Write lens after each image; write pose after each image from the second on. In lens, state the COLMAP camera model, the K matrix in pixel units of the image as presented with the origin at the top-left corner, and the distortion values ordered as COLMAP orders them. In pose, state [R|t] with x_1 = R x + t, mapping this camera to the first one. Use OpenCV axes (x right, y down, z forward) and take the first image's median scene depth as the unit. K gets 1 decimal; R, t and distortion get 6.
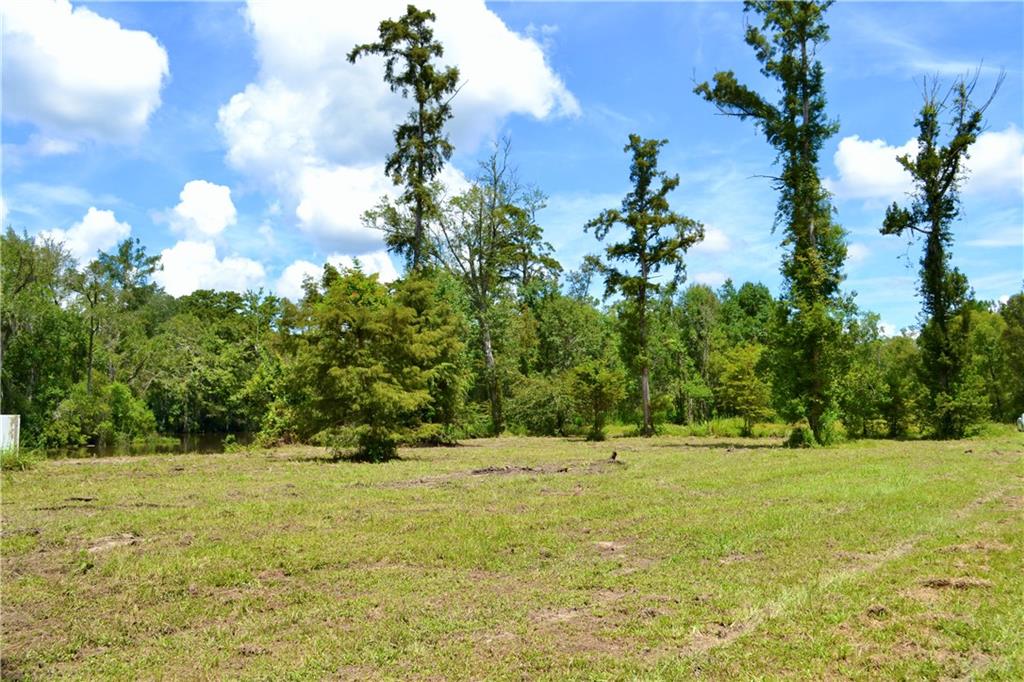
lens RADIAL K [[889.2, 0, 512.0], [0, 889.2, 341.0], [0, 0, 1]] dist [-0.066609, -0.000764]
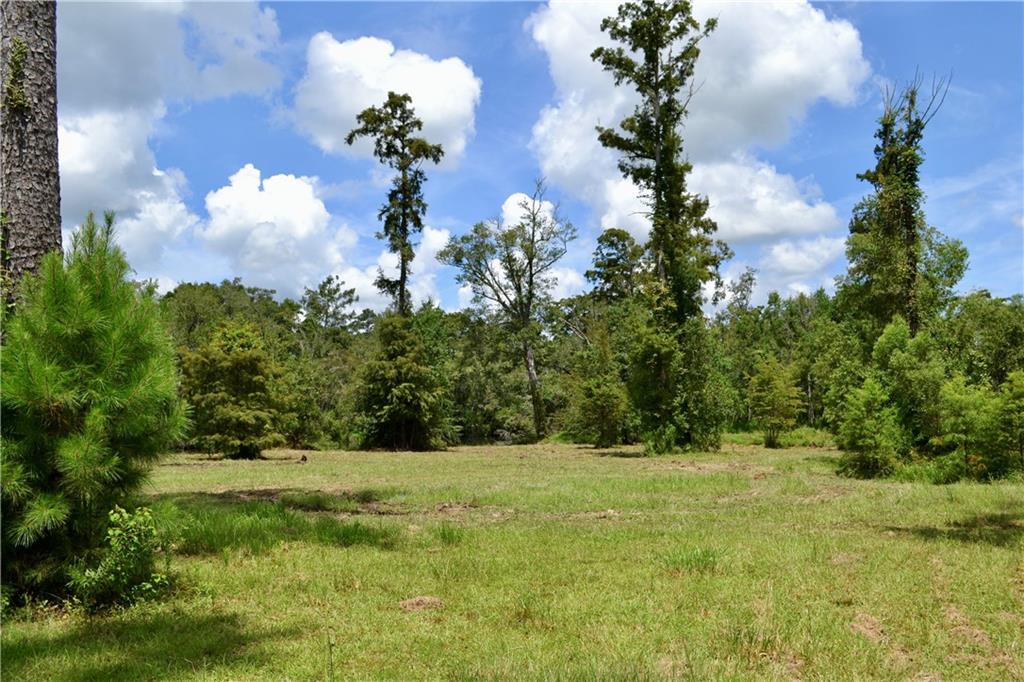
lens RADIAL K [[889.2, 0, 512.0], [0, 889.2, 341.0], [0, 0, 1]] dist [-0.066609, -0.000764]
pose [[0.939762, -0.031925, -0.340335, 0.442780], [0.029561, 0.999489, -0.012131, -0.013770], [0.340548, 0.001339, 0.940226, -0.100766]]
